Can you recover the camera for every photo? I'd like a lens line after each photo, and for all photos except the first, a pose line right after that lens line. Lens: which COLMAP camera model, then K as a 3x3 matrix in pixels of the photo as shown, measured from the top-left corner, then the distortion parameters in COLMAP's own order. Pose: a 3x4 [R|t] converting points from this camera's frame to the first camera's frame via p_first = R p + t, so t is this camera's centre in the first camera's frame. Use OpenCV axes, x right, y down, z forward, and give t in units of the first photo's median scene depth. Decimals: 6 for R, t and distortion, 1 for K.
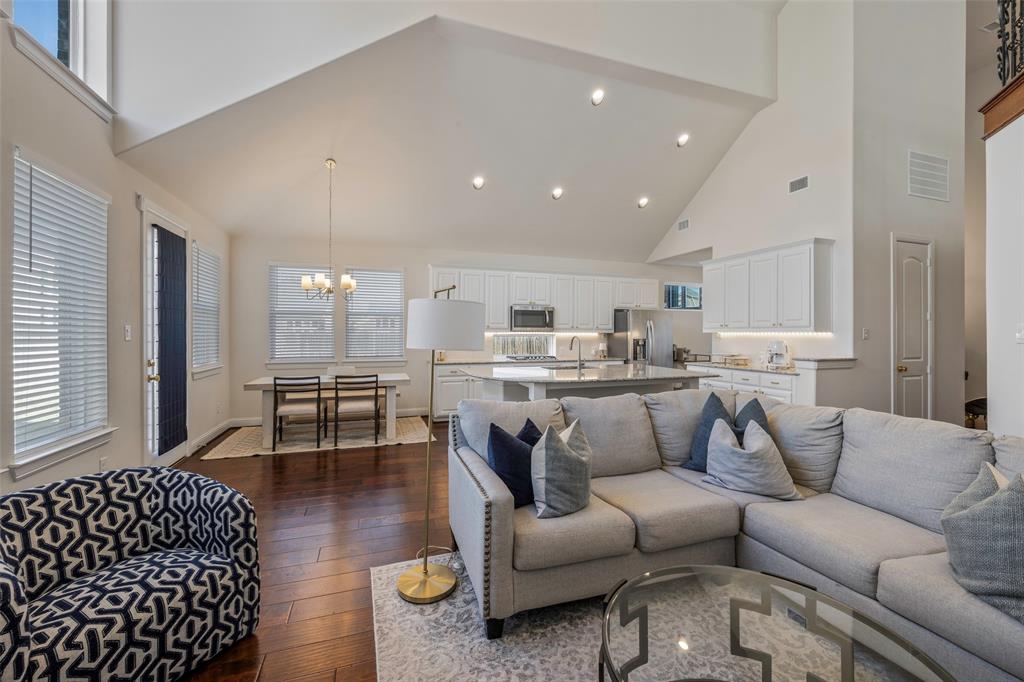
lens RADIAL K [[426.1, 0, 514.8], [0, 426.1, 336.8], [0, 0, 1]] dist [0.025676, 0.000026]
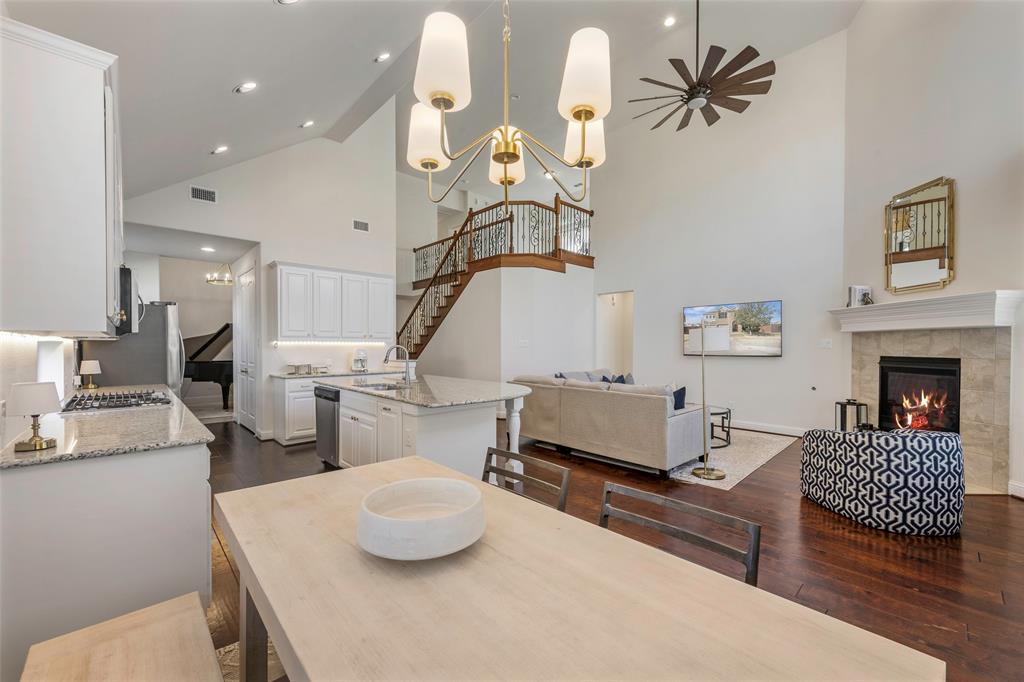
lens RADIAL K [[413.5, 0, 512.0], [0, 413.5, 341.0], [0, 0, 1]] dist [0.002130, 0.000111]
pose [[-0.408980, 0.007332, 0.912514, -0.555469], [0.006504, 0.999966, -0.005119, -0.002780], [-0.912520, 0.003841, -0.409014, 0.954380]]
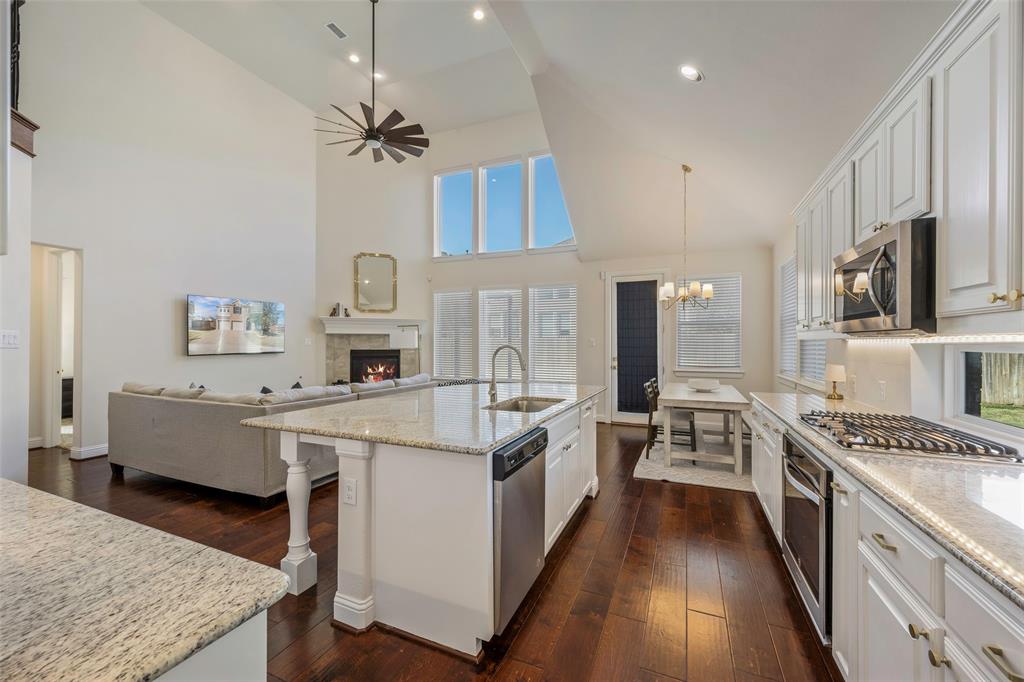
lens RADIAL K [[403.0, 0, 508.3], [0, 403.0, 344.0], [0, 0, 1]] dist [-0.002343, -0.000025]
pose [[-0.677562, -0.001409, -0.735464, 0.456412], [-0.011023, 0.999905, 0.008239, -0.006533], [0.735383, 0.013689, -0.677514, 1.162020]]
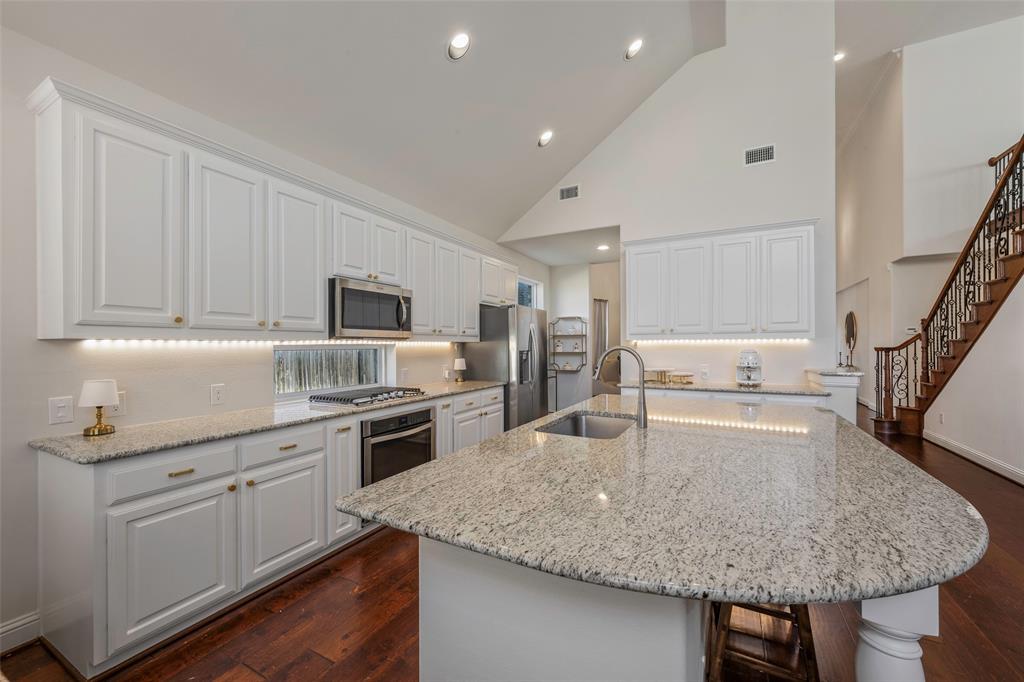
lens RADIAL K [[403.0, 0, 508.3], [0, 403.0, 344.0], [0, 0, 1]] dist [-0.002343, -0.000025]
pose [[0.736497, -0.006433, 0.676411, -0.171317], [0.013433, 0.999897, -0.005117, -0.002744], [-0.676308, 0.012855, 0.736507, 0.671099]]
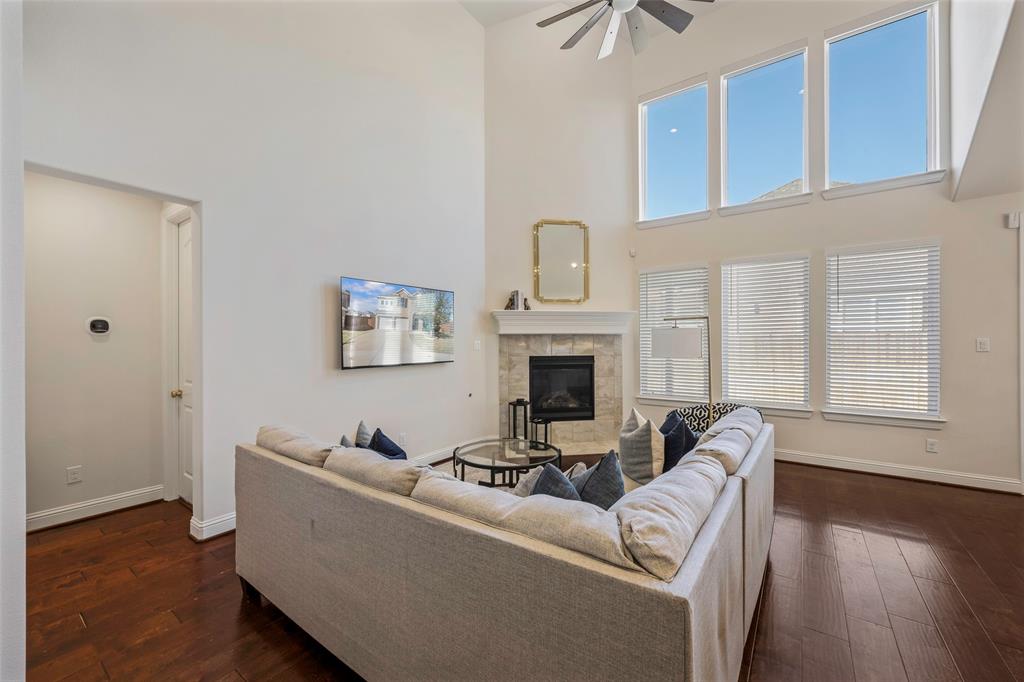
lens RADIAL K [[404.8, 0, 508.5], [0, 404.8, 344.6], [0, 0, 1]] dist [0.003387, 0.000088]
pose [[-0.819502, 0.005580, -0.573049, 0.423014], [-0.003531, 0.999884, 0.014787, -0.011418], [0.573065, 0.014142, -0.819388, 0.674736]]
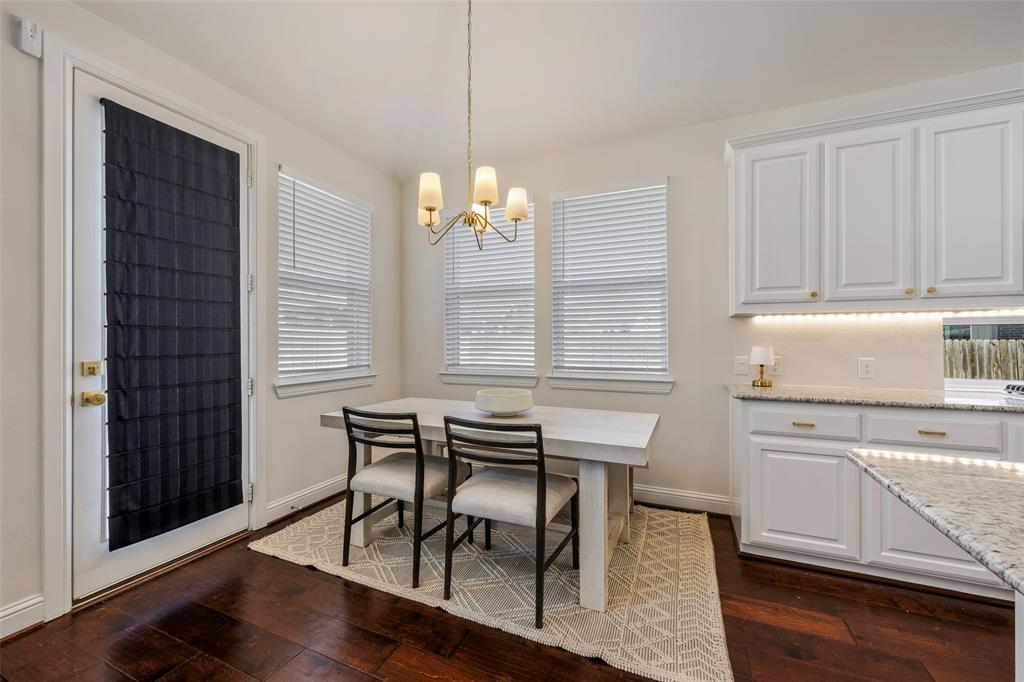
lens RADIAL K [[413.5, 0, 512.0], [0, 413.5, 341.0], [0, 0, 1]] dist [0.002130, 0.000111]
pose [[0.734360, -0.004633, -0.678744, -0.092244], [-0.004121, 0.999928, -0.011284, 0.020676], [0.678748, 0.011084, 0.734288, 0.624660]]
